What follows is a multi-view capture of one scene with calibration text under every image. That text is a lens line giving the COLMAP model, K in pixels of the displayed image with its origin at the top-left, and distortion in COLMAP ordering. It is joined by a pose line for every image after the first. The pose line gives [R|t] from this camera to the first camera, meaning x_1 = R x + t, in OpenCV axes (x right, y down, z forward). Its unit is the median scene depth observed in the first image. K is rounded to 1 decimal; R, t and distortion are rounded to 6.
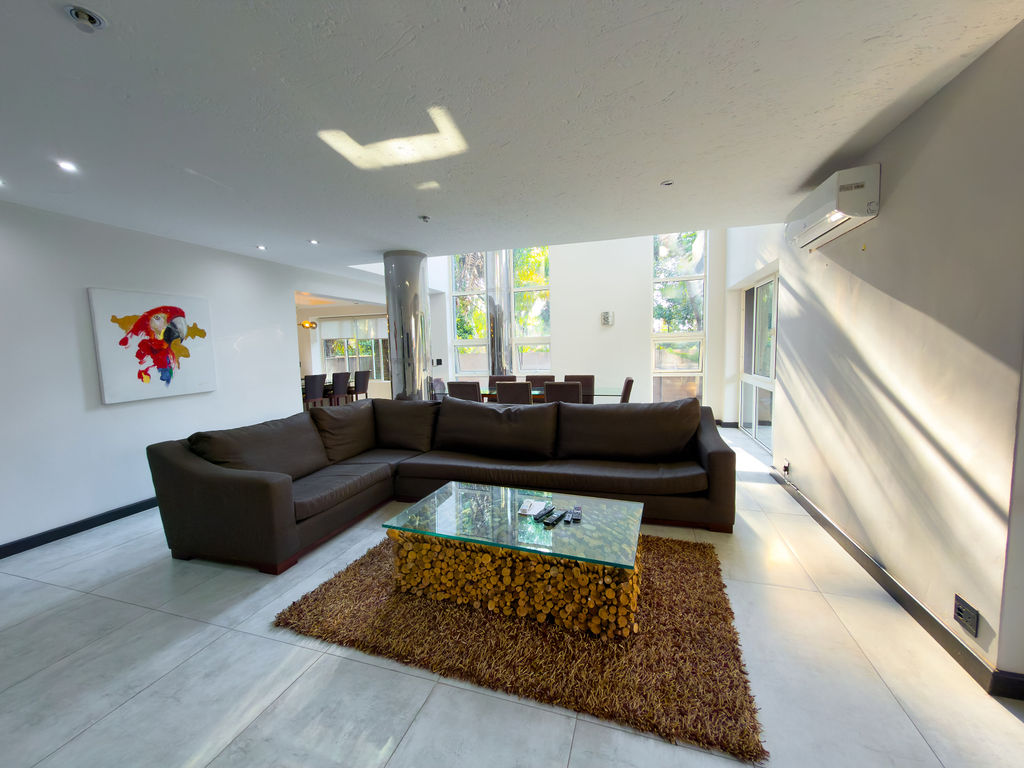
lens RADIAL K [[408.3, 0, 510.5], [0, 408.3, 383.8], [0, 0, 1]] dist [-0.001808, -0.000258]
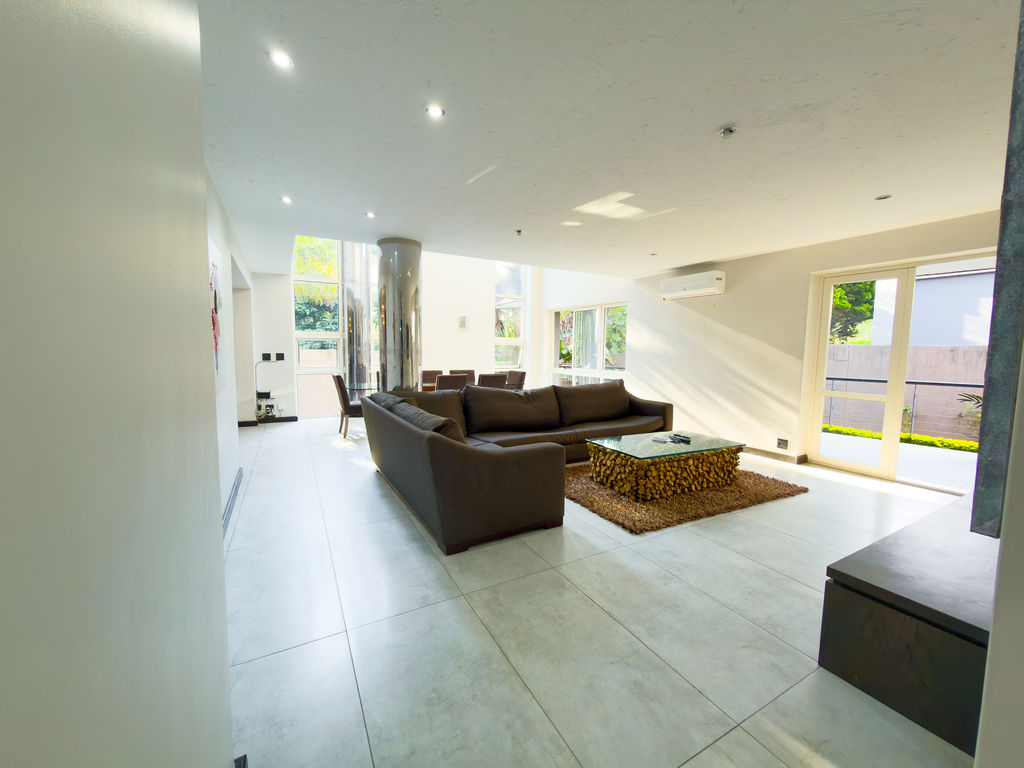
lens RADIAL K [[408.3, 0, 510.5], [0, 408.3, 383.8], [0, 0, 1]] dist [-0.001808, -0.000258]
pose [[0.691120, -0.031178, 0.722067, -0.796717], [0.035420, 0.999330, 0.009249, 0.017710], [-0.721872, 0.019183, 0.691761, 0.138785]]
